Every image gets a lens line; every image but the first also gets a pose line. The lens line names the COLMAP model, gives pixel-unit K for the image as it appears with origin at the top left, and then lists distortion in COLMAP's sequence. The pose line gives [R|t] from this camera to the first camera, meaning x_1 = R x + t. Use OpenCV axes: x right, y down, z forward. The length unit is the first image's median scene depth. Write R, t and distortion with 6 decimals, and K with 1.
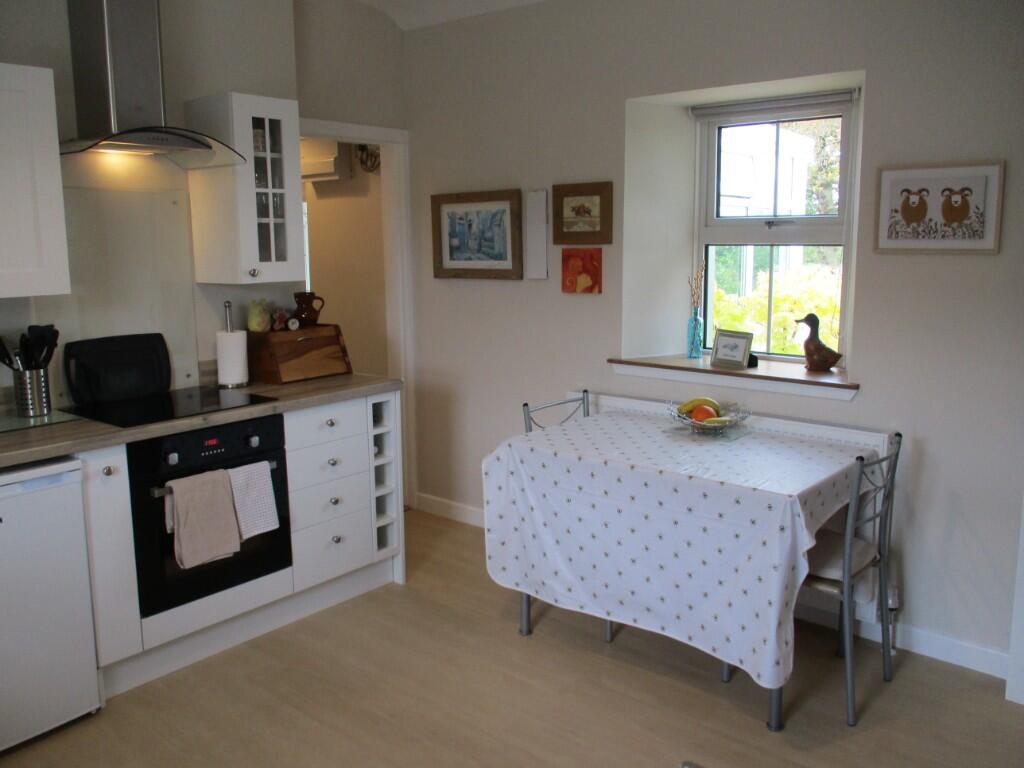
lens RADIAL K [[881.0, 0, 512.0], [0, 881.0, 384.0], [0, 0, 1]] dist [-0.025951, 0.002072]
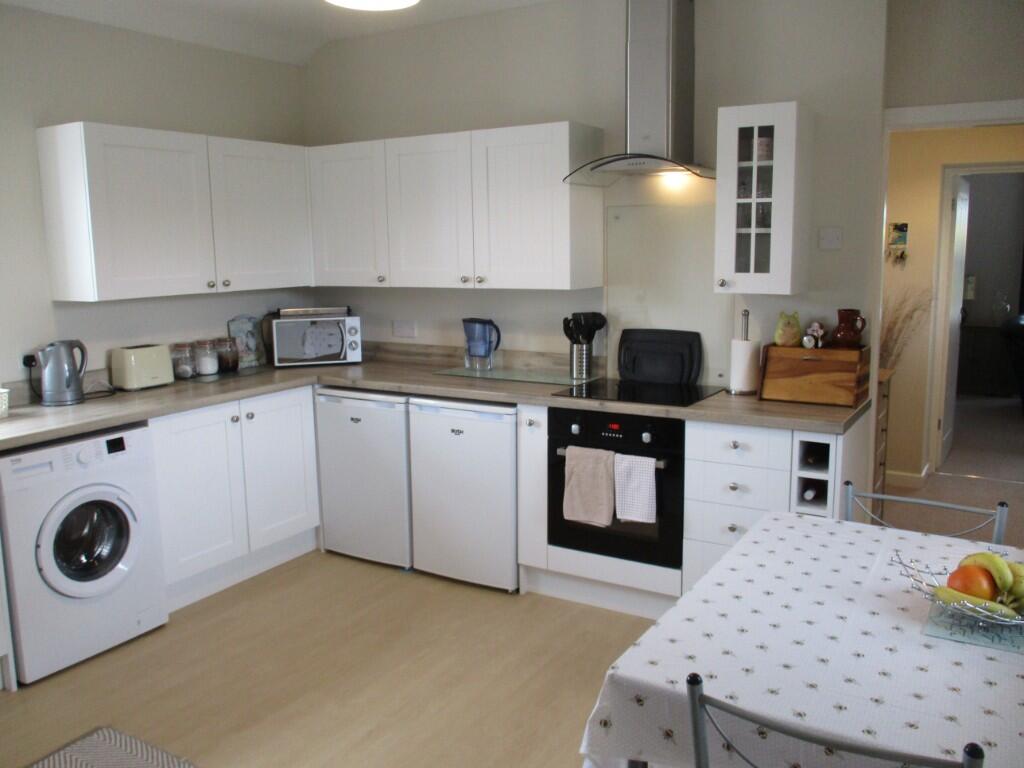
lens RADIAL K [[881.0, 0, 512.0], [0, 881.0, 384.0], [0, 0, 1]] dist [-0.025951, 0.002072]
pose [[0.136367, 0.165926, -0.976664, 0.709407], [-0.158113, 0.976881, 0.143887, -0.124422], [0.977959, 0.134801, 0.159449, 0.638624]]
